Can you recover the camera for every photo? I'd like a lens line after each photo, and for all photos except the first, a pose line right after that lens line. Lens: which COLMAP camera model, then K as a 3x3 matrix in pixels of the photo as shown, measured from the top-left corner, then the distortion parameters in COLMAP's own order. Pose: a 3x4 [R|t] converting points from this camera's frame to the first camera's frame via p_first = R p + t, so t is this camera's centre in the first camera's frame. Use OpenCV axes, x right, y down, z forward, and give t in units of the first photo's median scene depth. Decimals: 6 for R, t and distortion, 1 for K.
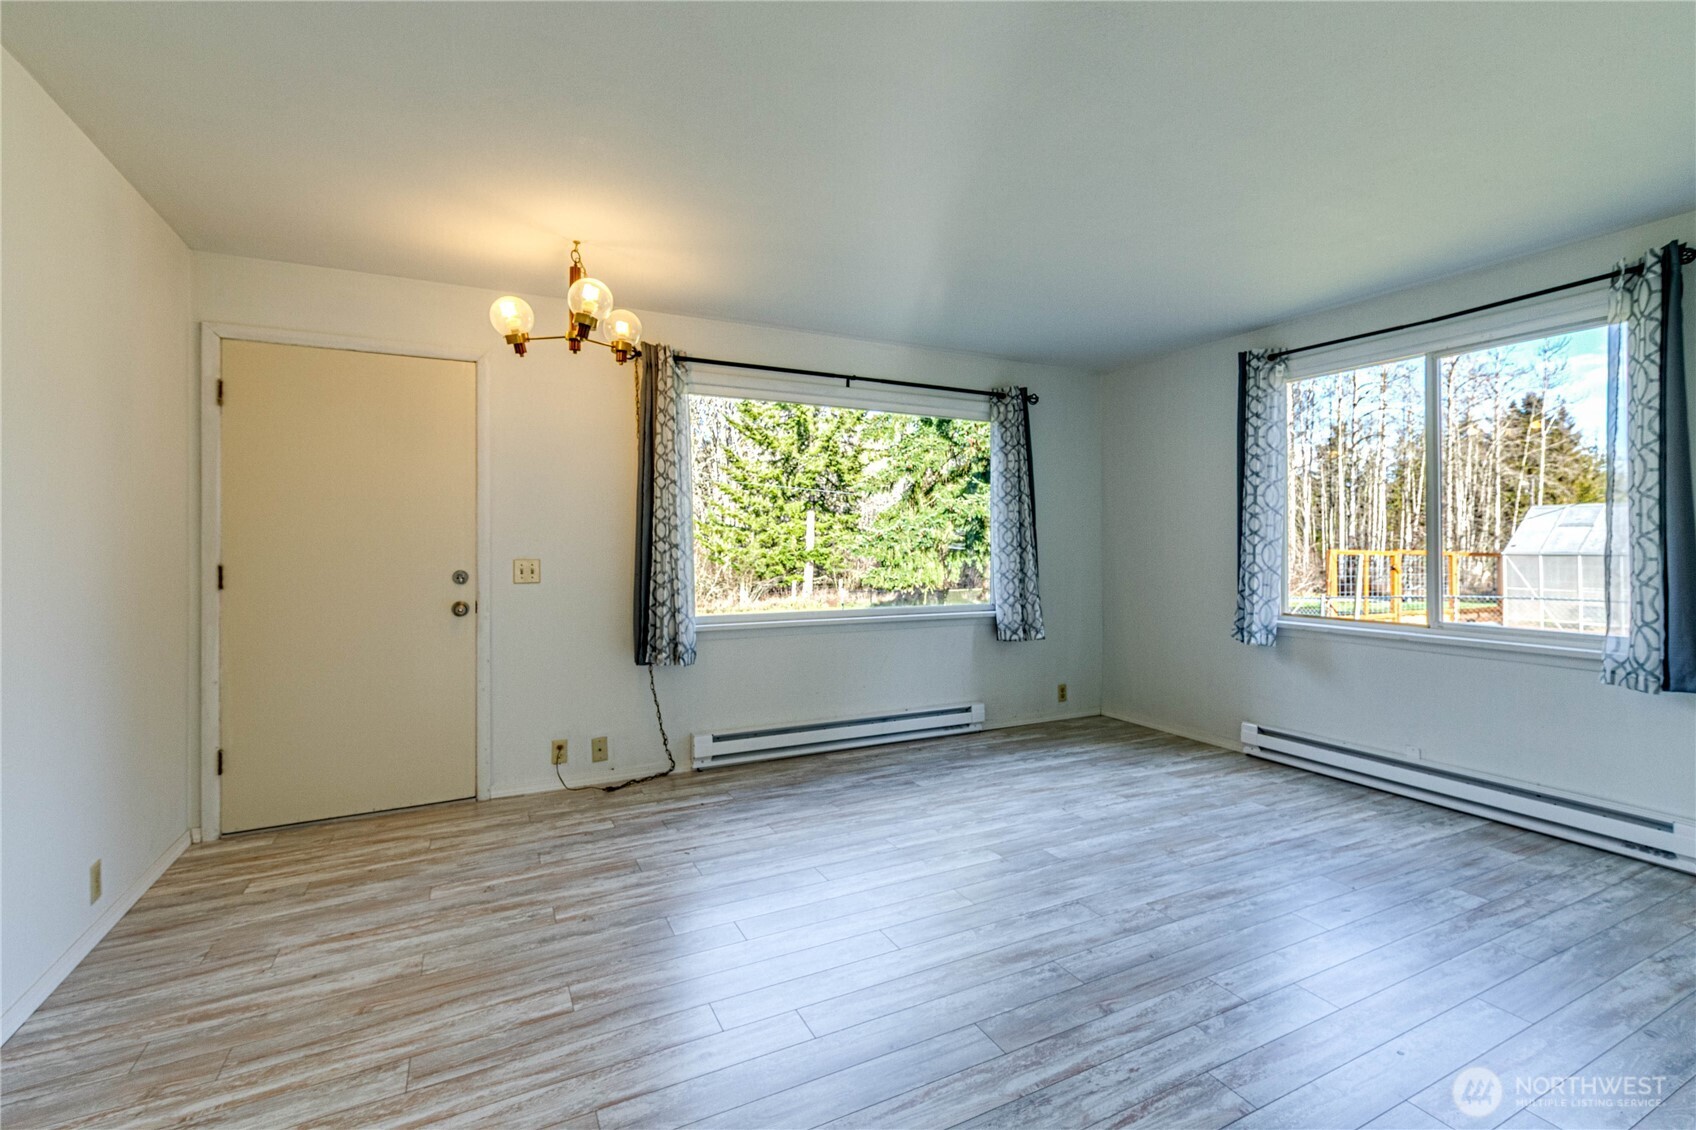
lens RADIAL K [[746.8, 0, 844.9], [0, 746.8, 538.2], [0, 0, 1]] dist [0.001012, 0.000716]
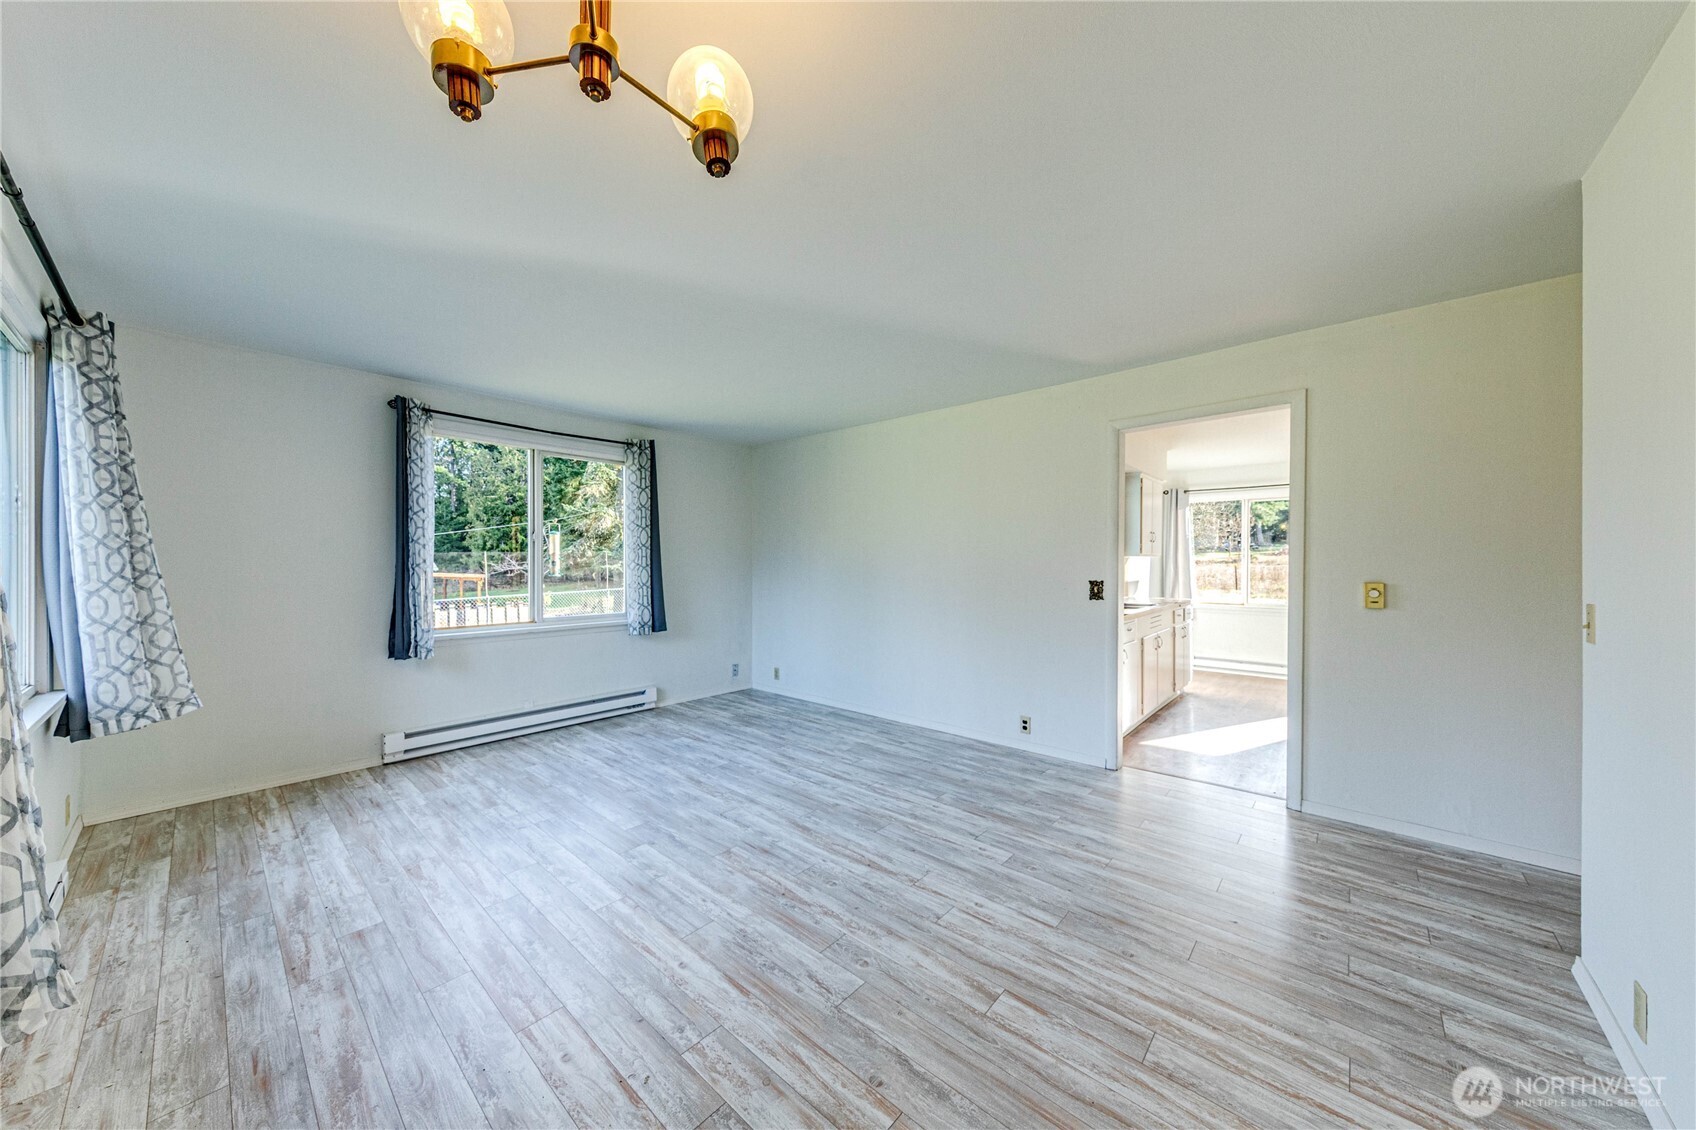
lens RADIAL K [[596.4, 0, 824.3], [0, 596.4, 565.6], [0, 0, 1]] dist [0.009418, -0.000857]
pose [[-0.363807, -0.003469, 0.931468, -0.704607], [-0.007549, 0.999971, 0.000775, -0.007176], [-0.931444, -0.006749, -0.363823, 1.010211]]
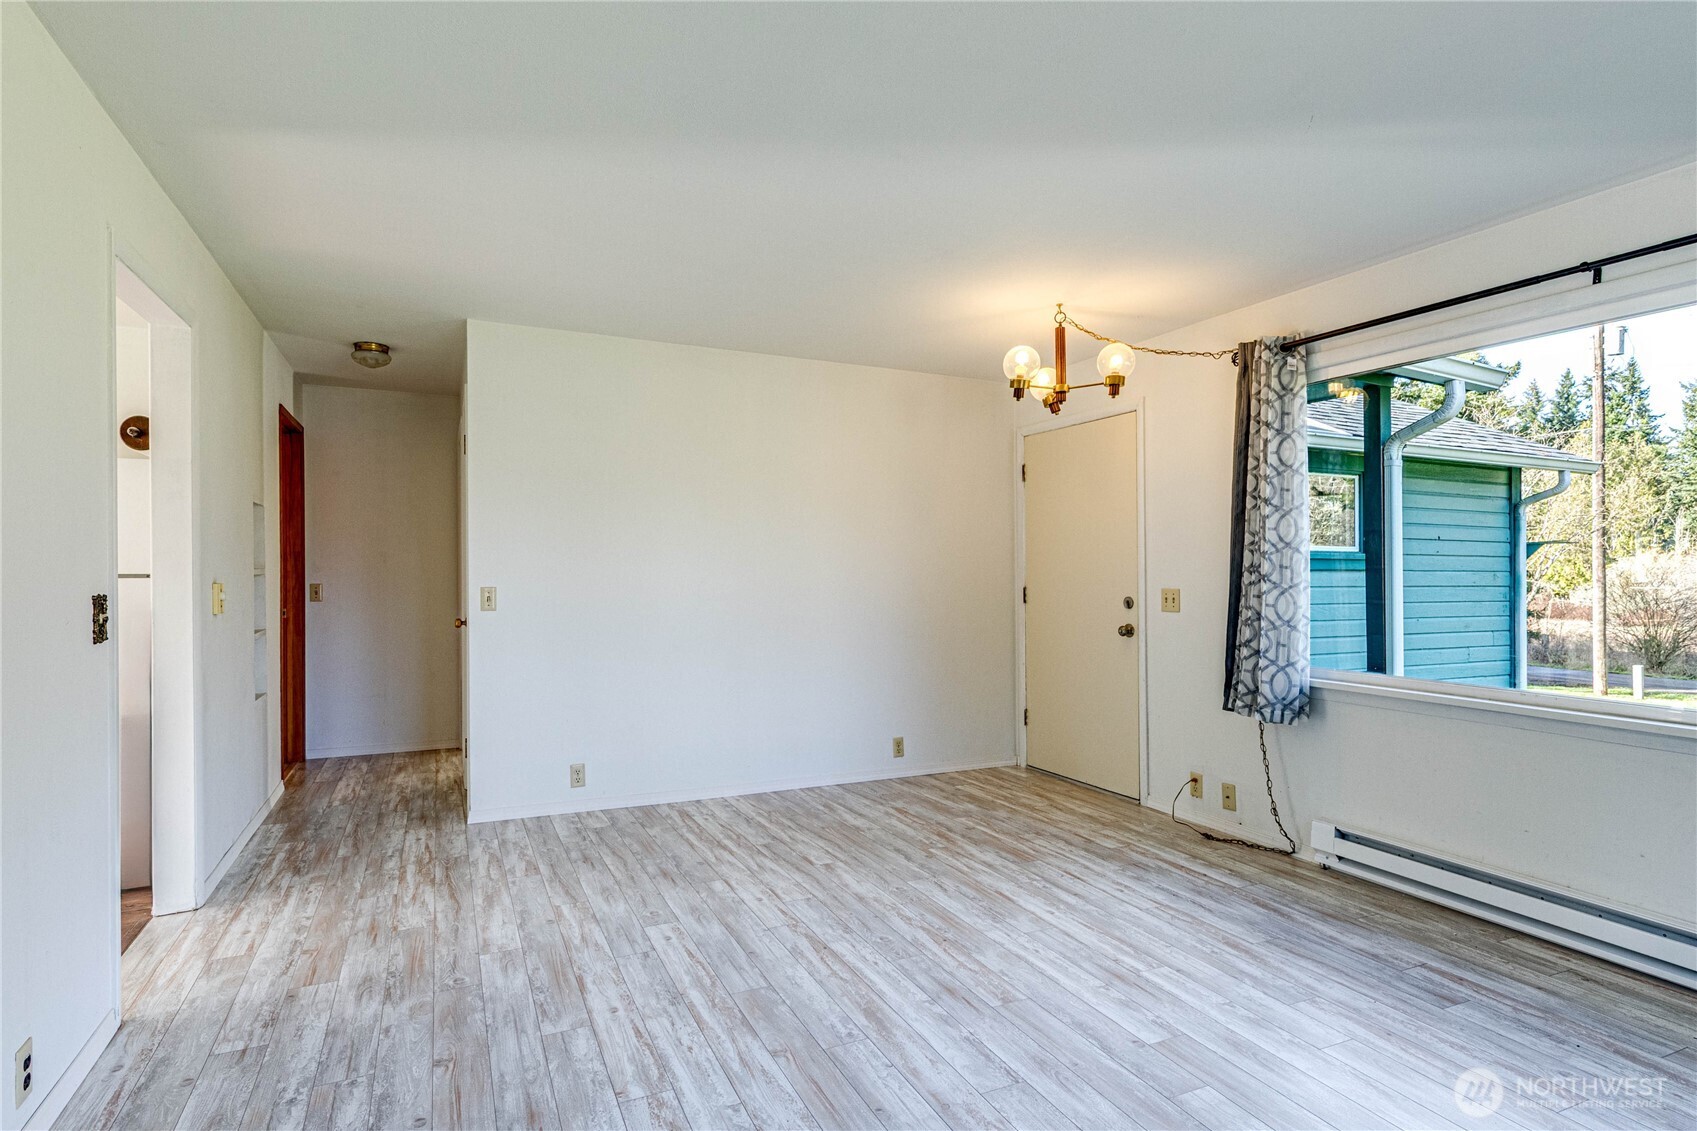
lens RADIAL K [[829.7, 0, 849.3], [0, 829.7, 569.8], [0, 0, 1]] dist [0.005208, 0.000649]
pose [[-0.000522, -0.001102, -0.999999, 0.893641], [0.004398, 0.999990, -0.001105, 0.002636], [0.999990, -0.004398, -0.000517, 0.685084]]
